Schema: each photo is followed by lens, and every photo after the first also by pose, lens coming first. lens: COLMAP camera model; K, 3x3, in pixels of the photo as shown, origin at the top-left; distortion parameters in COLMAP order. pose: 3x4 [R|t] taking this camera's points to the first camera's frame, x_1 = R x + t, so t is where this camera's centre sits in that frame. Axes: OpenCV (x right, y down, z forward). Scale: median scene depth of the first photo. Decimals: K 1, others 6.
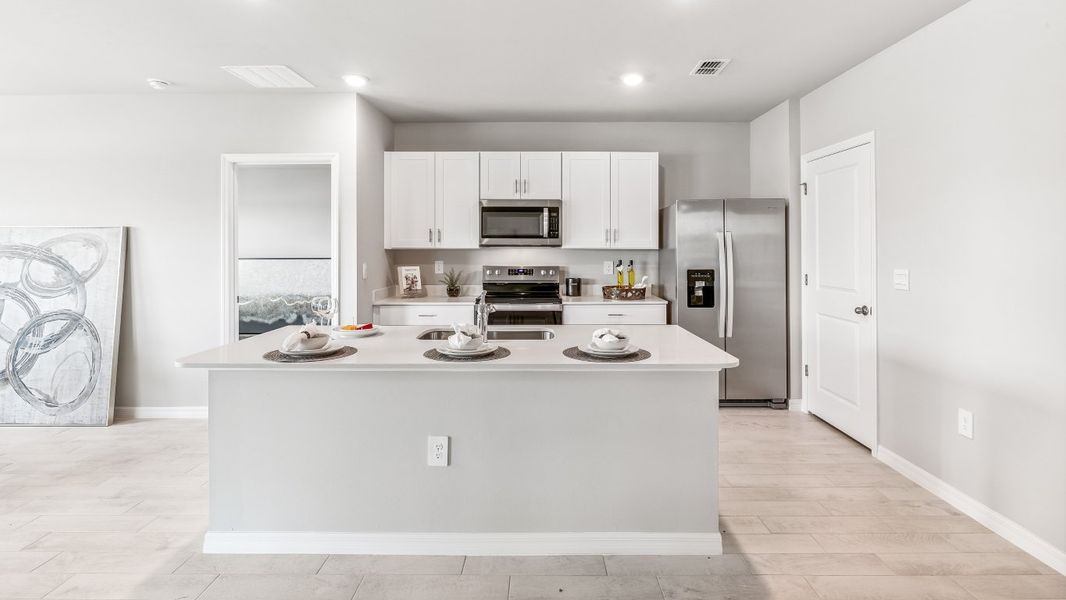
lens RADIAL K [[512.9, 0, 517.1], [0, 512.9, 247.7], [0, 0, 1]] dist [-0.000957, 0.001568]
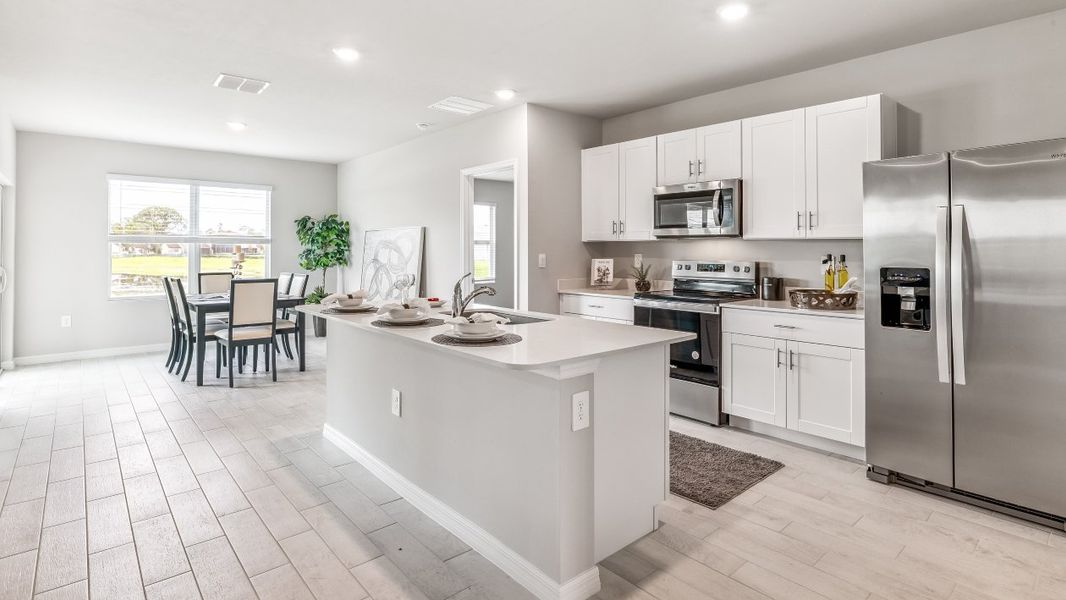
lens RADIAL K [[512.9, 0, 511.8], [0, 512.9, 240.5], [0, 0, 1]] dist [-0.000957, 0.001568]
pose [[0.667313, -0.009410, -0.744718, 0.444673], [-0.003872, 0.999863, -0.016104, 0.018337], [0.744767, 0.013630, 0.667185, 0.193319]]
